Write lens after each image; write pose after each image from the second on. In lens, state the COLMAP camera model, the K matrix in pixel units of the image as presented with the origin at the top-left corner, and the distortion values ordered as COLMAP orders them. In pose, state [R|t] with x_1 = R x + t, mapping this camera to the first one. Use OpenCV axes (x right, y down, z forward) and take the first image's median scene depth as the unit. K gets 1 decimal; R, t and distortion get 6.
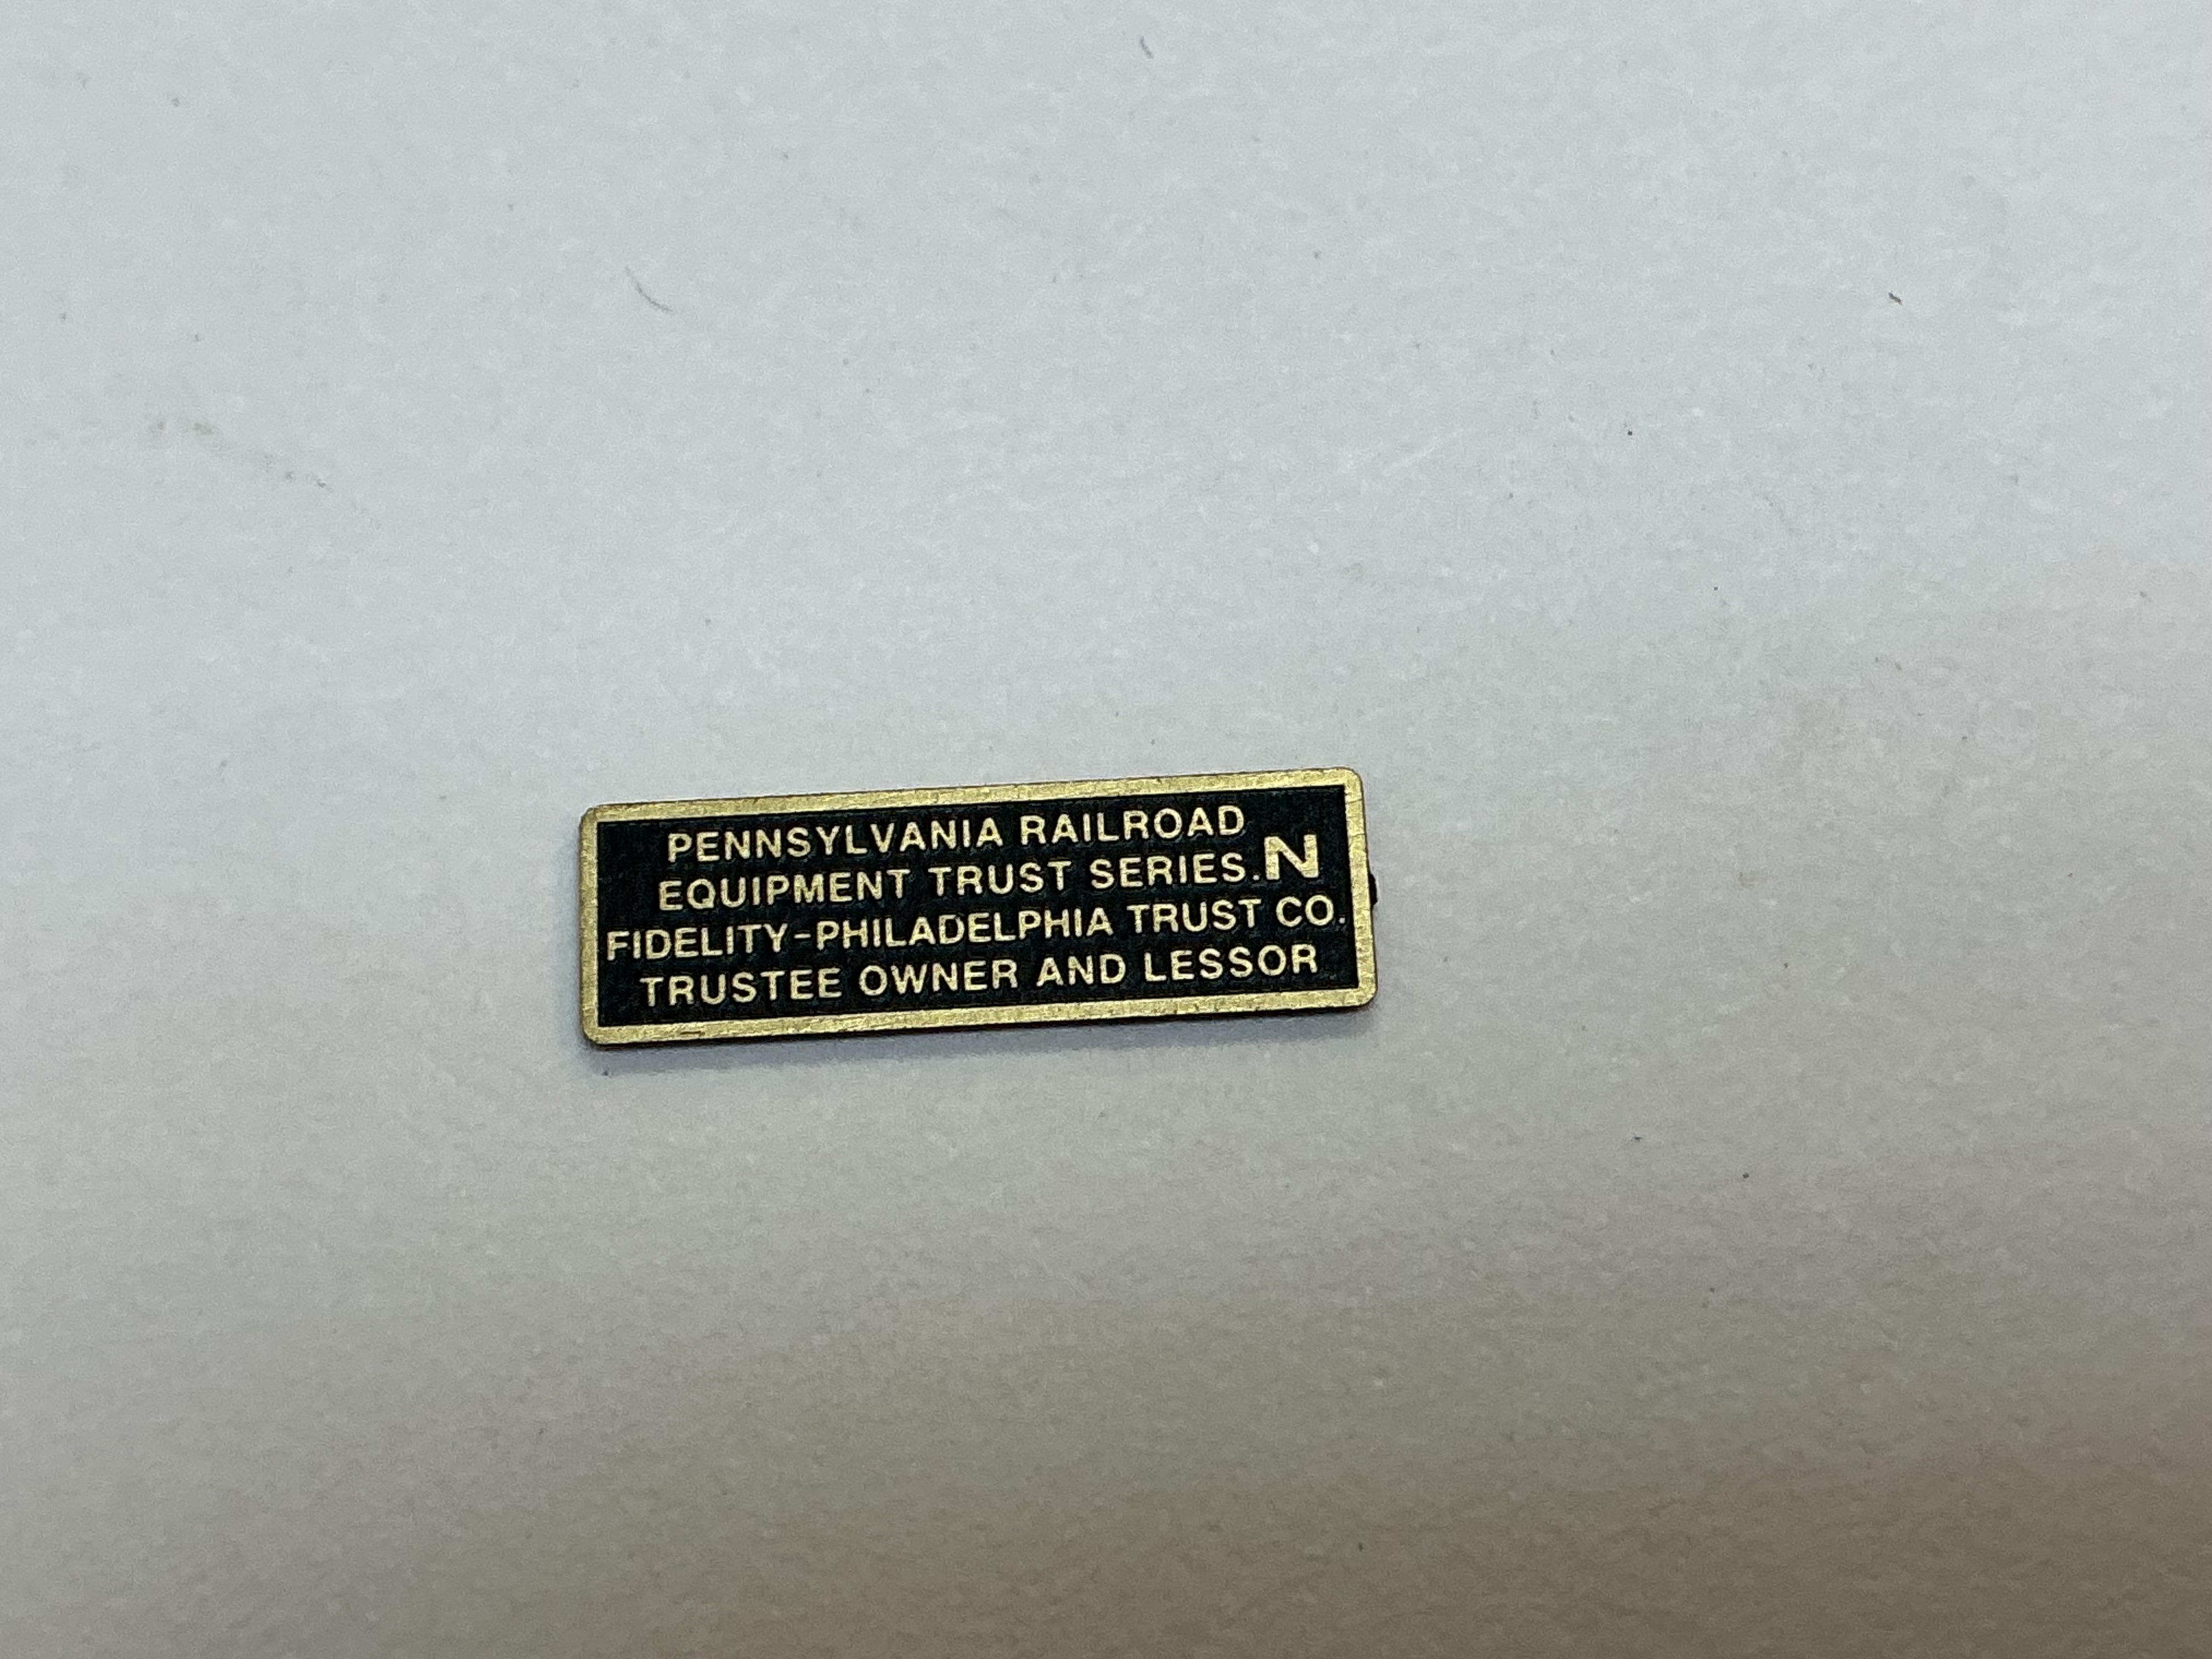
lens RADIAL K [[4134.5, 0, 1101.6], [0, 4134.5, 824.1], [0, 0, 1]] dist [0.147732, 0.000000]
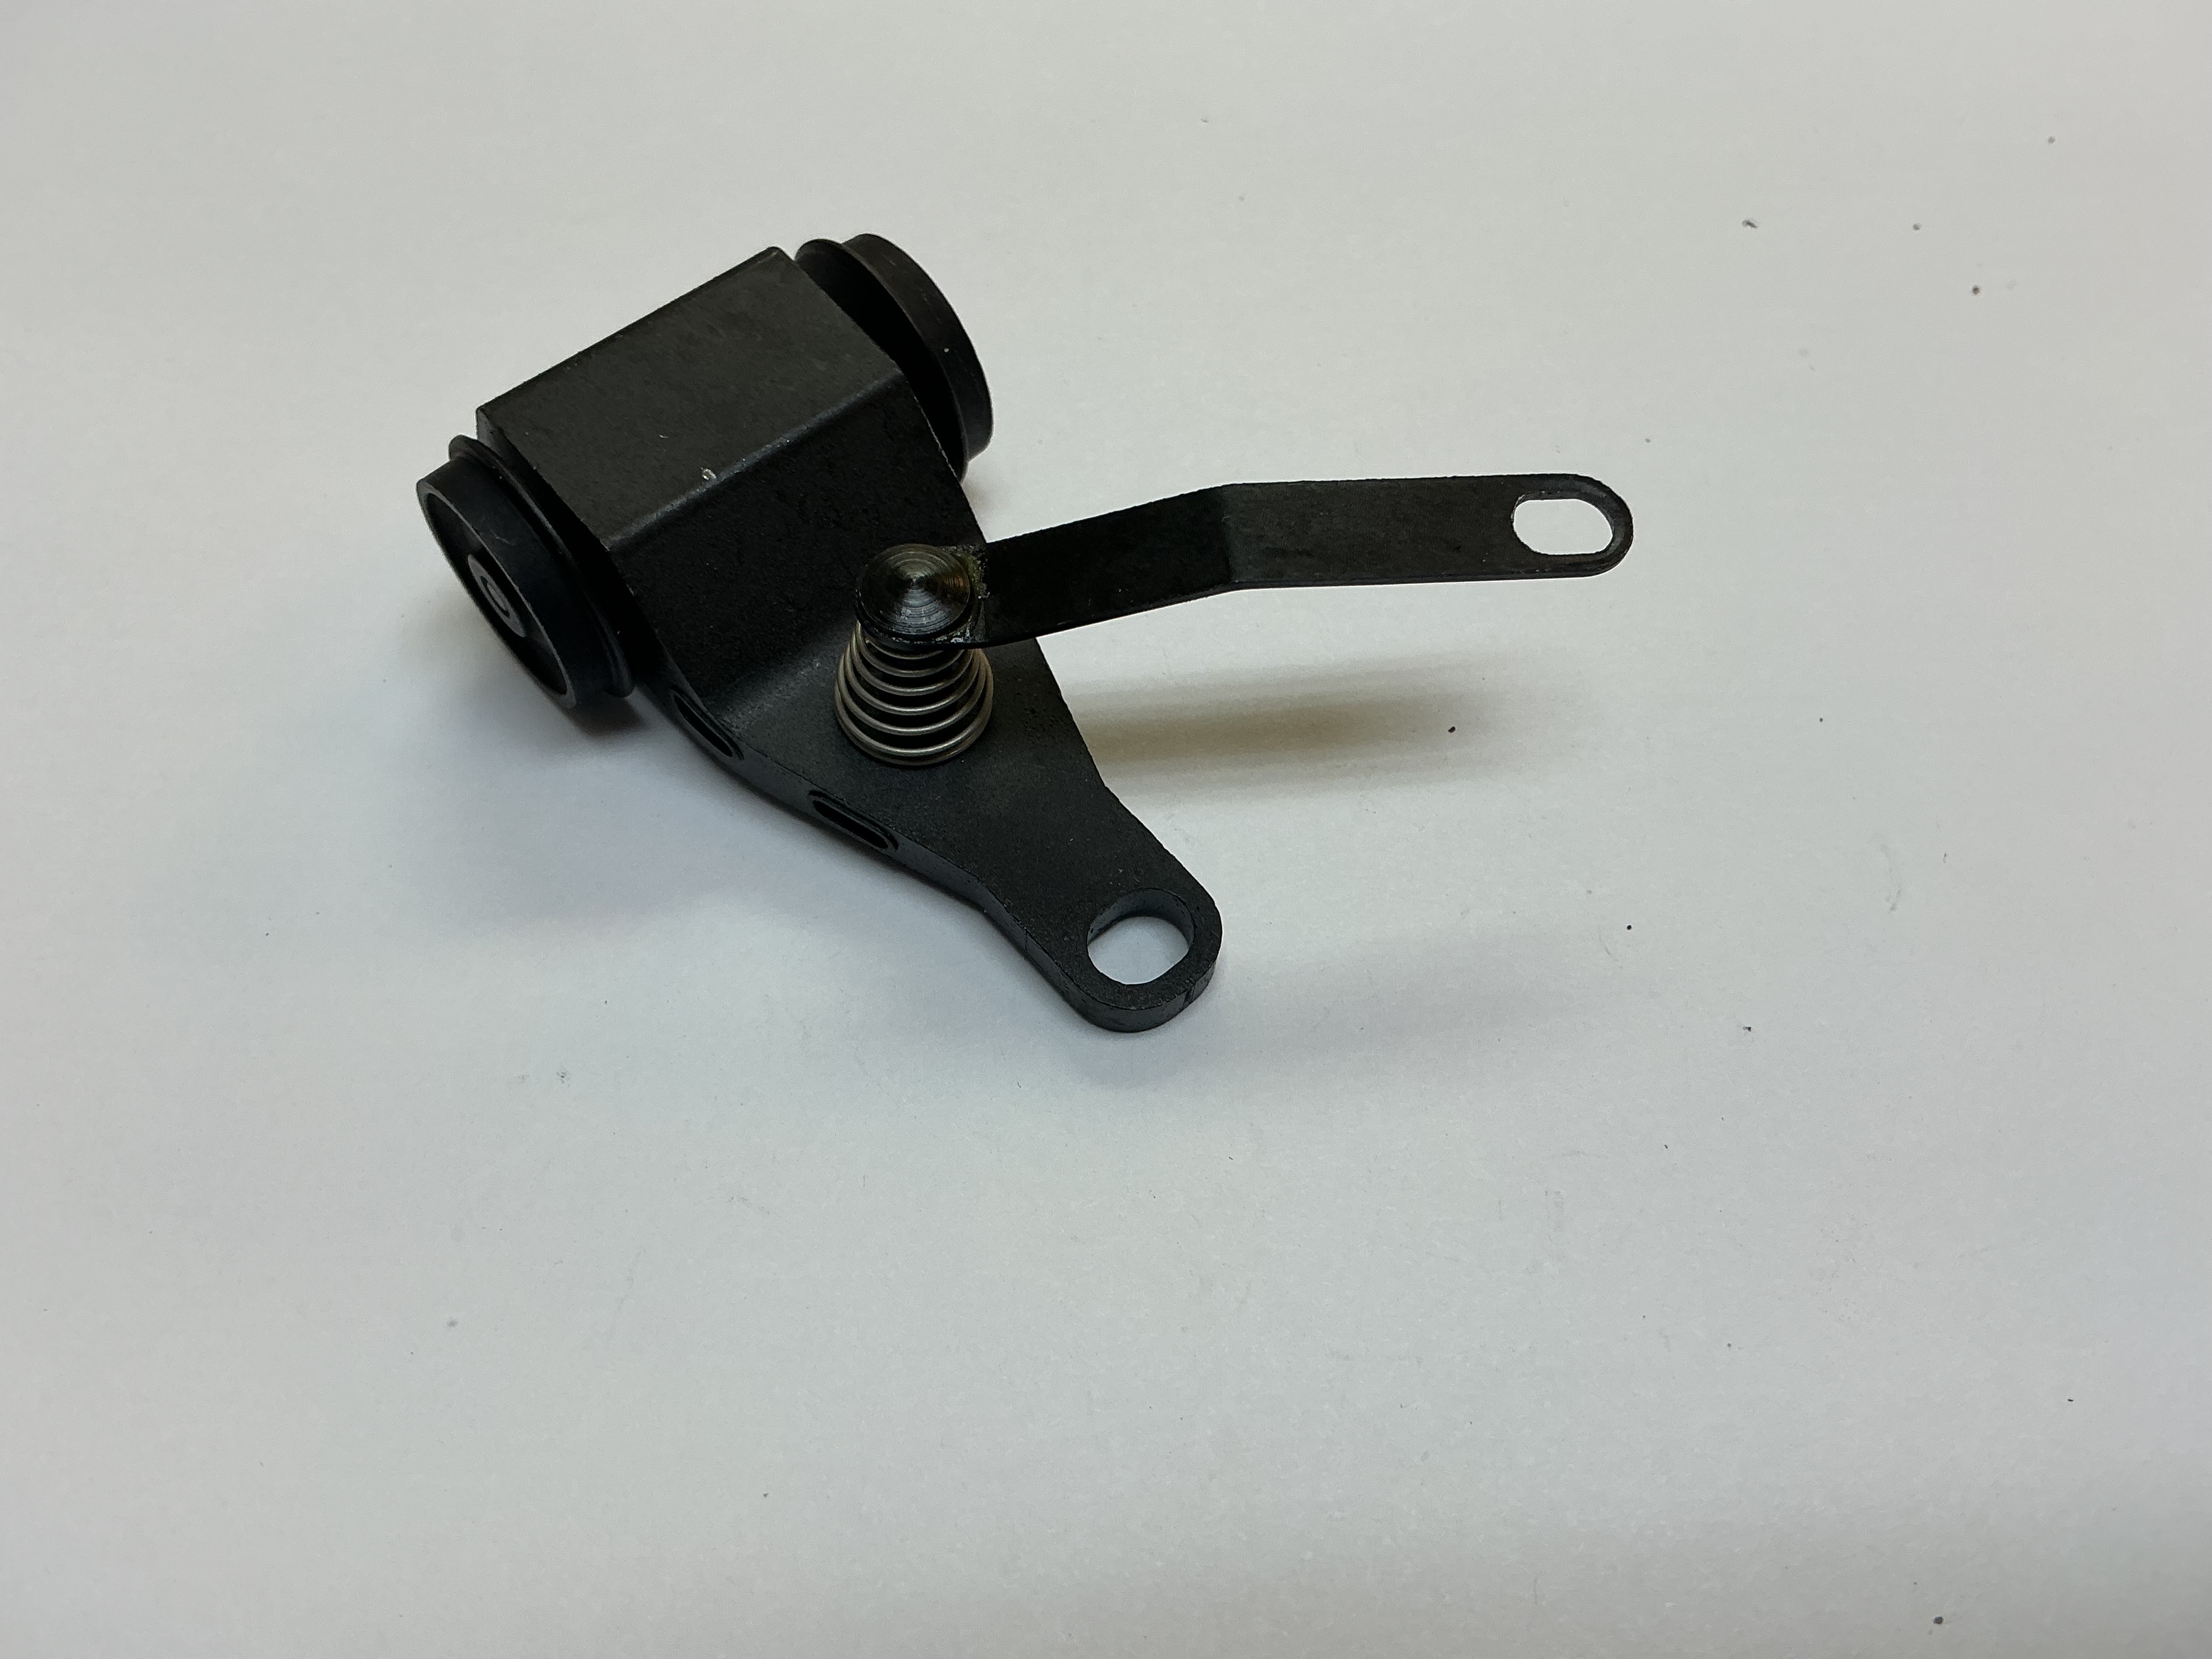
lens RADIAL K [[1949.4, 0, 1100.0], [0, 1949.4, 816.8], [0, 0, 1]] dist [0.144850, -0.367620]
pose [[0.999886, -0.005976, -0.013840, 0.105732], [0.001919, 0.961055, -0.276351, 0.052349], [0.014952, 0.276293, 0.960957, -0.659658]]
